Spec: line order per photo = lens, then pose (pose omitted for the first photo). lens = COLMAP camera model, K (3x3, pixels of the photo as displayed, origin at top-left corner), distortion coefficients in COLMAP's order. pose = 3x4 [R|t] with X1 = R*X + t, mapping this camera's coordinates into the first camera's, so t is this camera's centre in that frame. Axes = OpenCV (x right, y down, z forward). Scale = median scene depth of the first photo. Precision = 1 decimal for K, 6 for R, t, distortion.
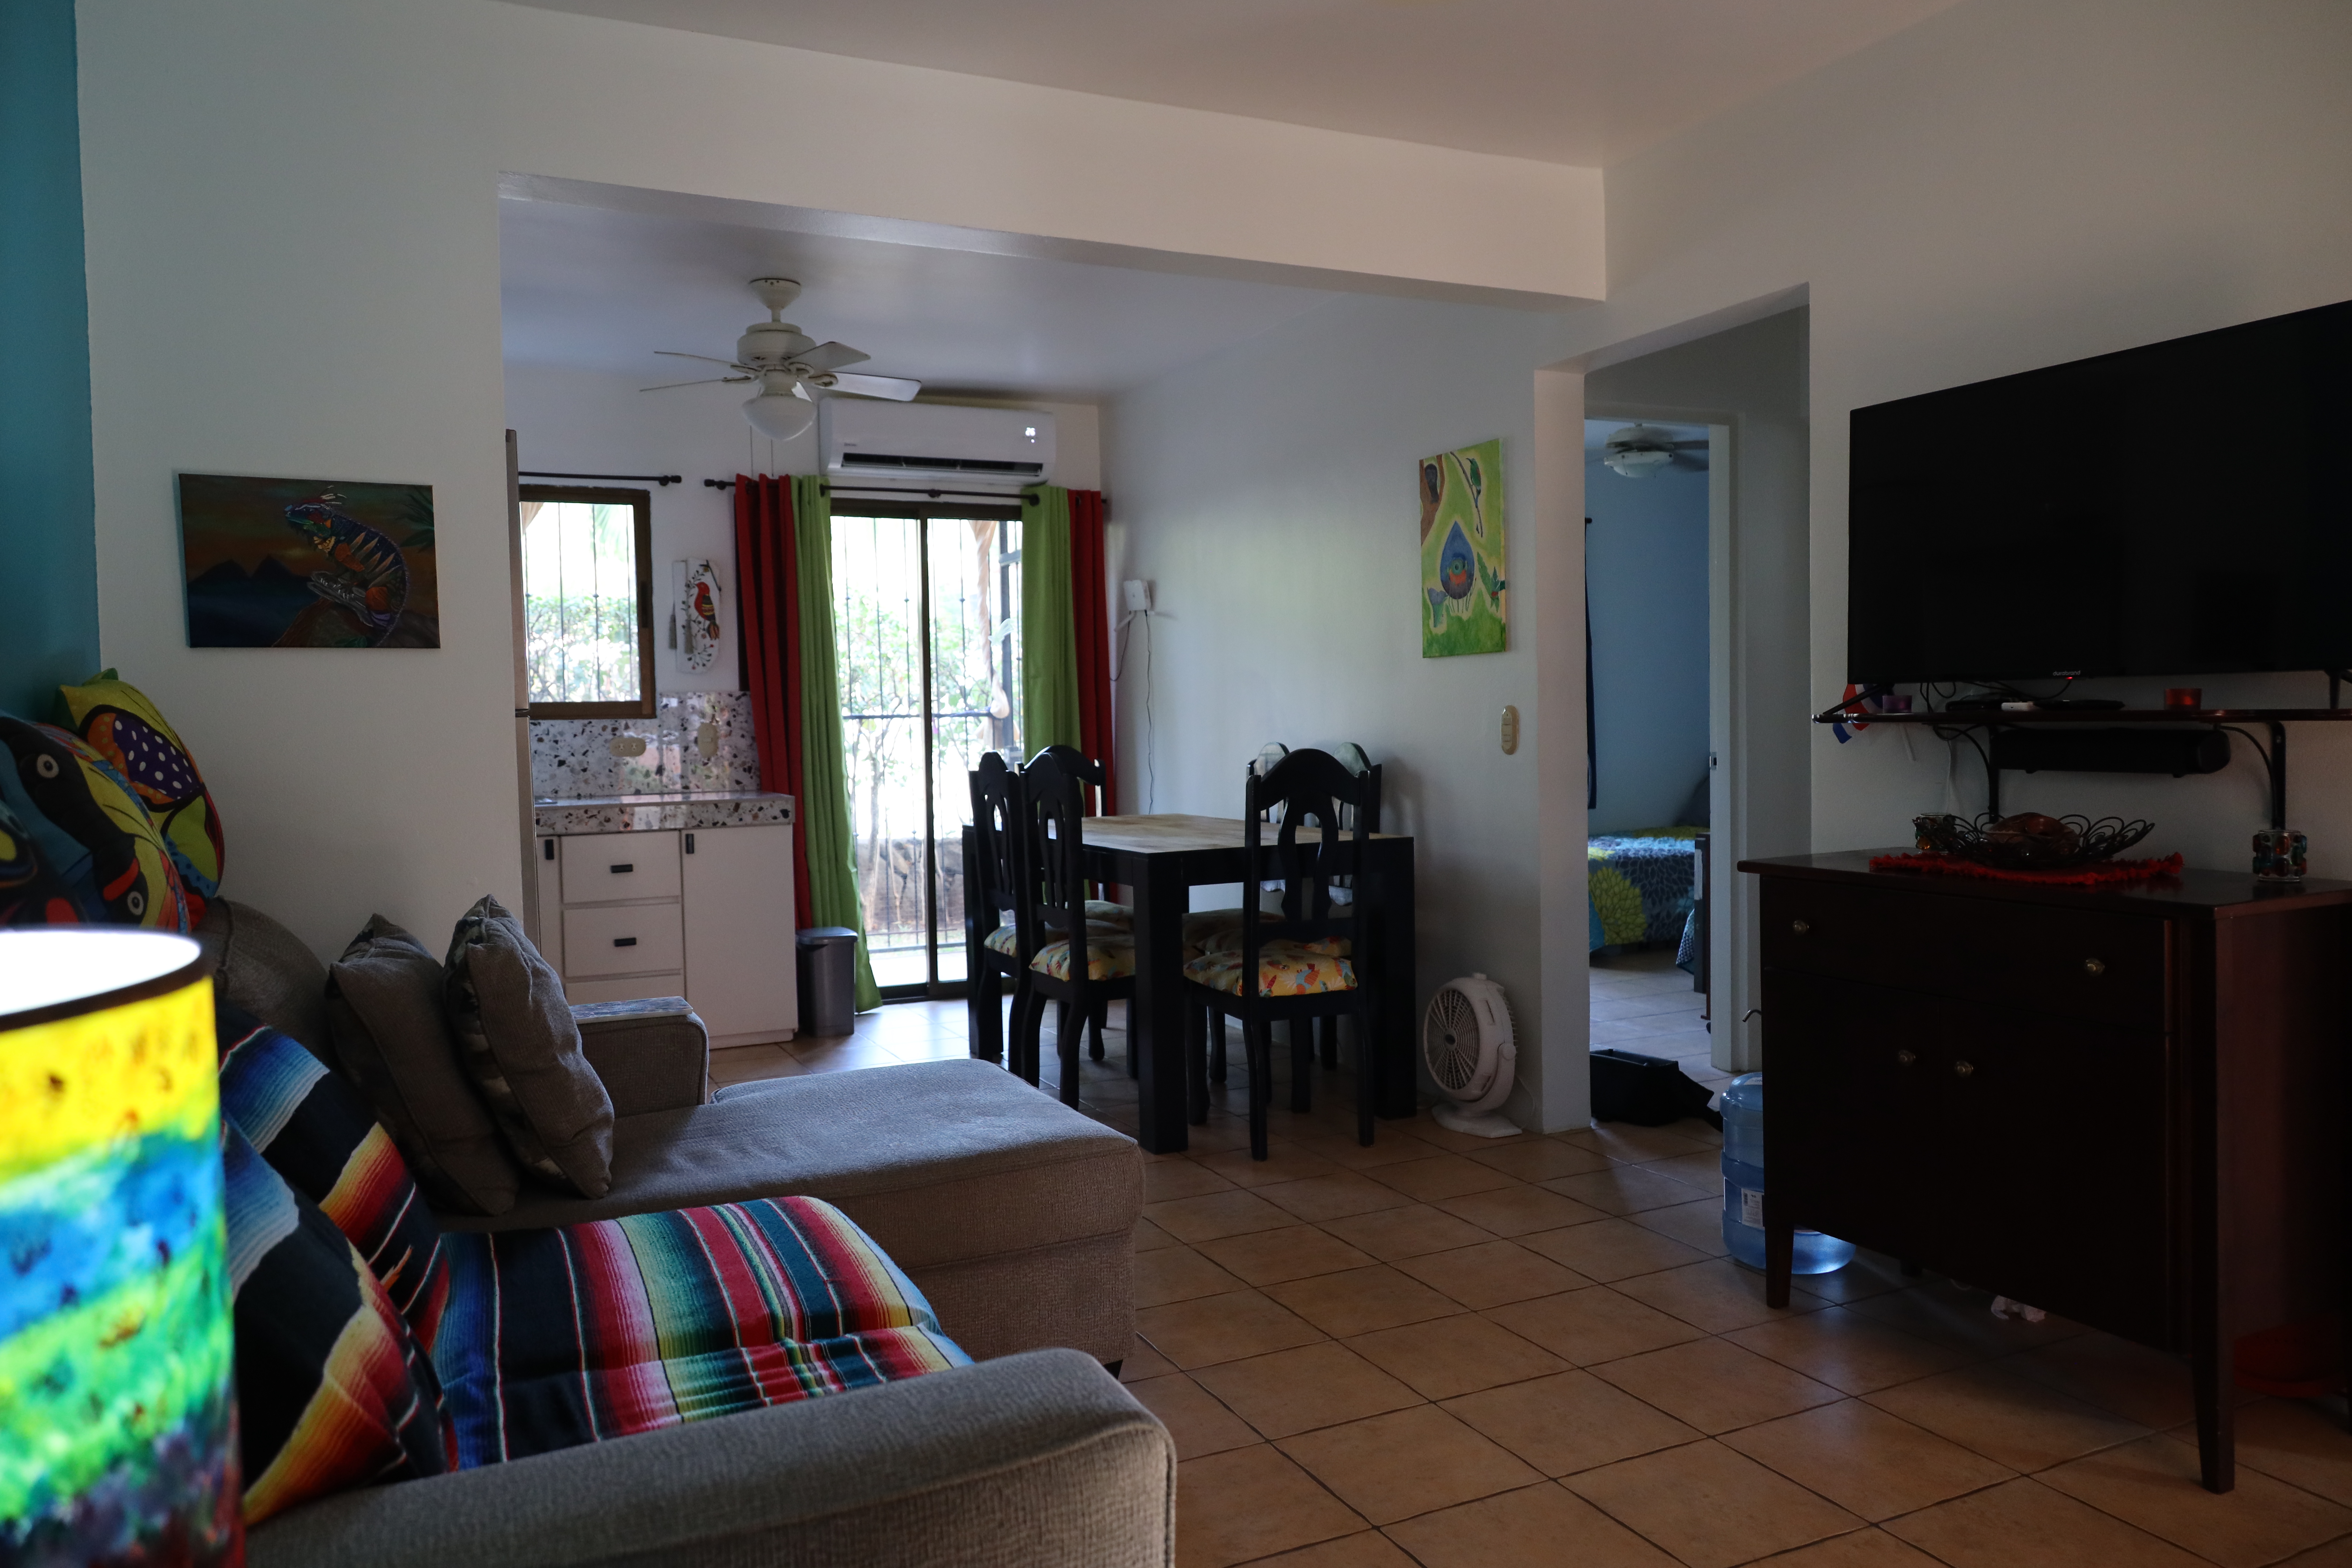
lens RADIAL K [[1610.1, 0, 1173.9], [0, 1610.1, 806.3], [0, 0, 1]] dist [0.002342, -0.007780]
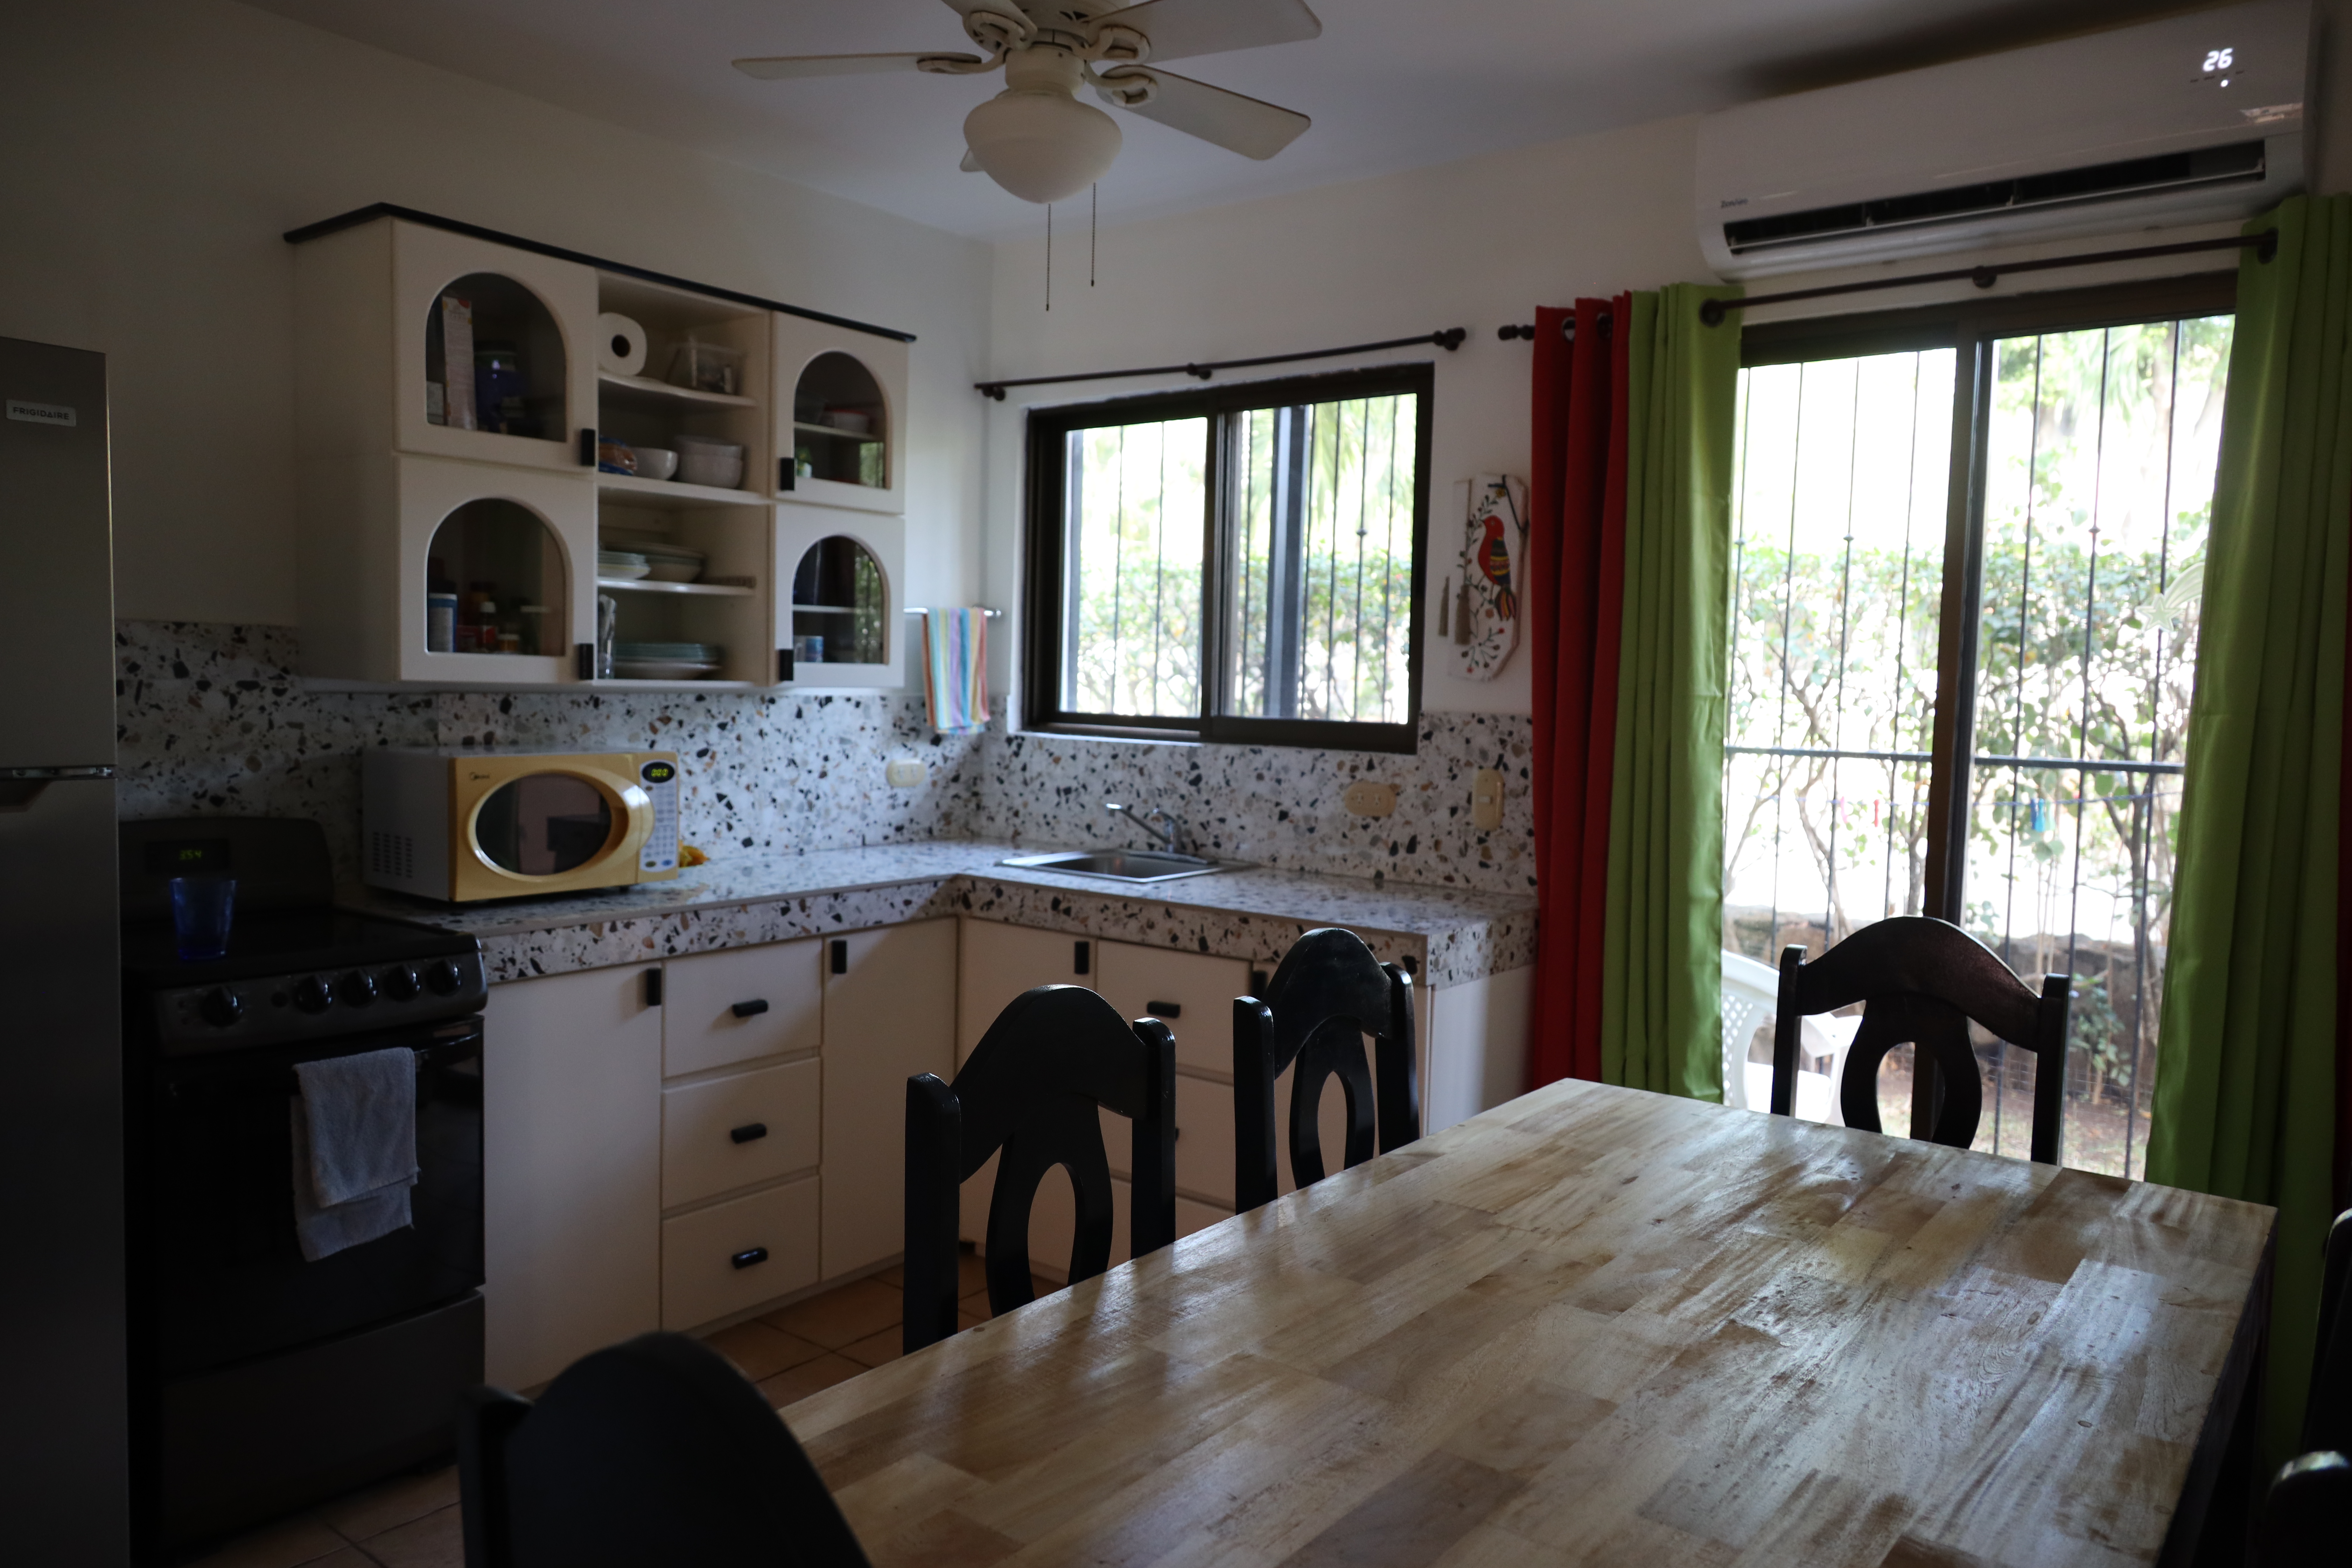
lens RADIAL K [[1614.5, 0, 1160.6], [0, 1614.5, 786.0], [0, 0, 1]] dist [0.007222, -0.000548]
pose [[0.448221, 0.089069, -0.889474, 0.160095], [-0.082605, 0.994893, 0.057999, -0.069862], [0.890098, 0.047479, 0.453290, 0.653851]]
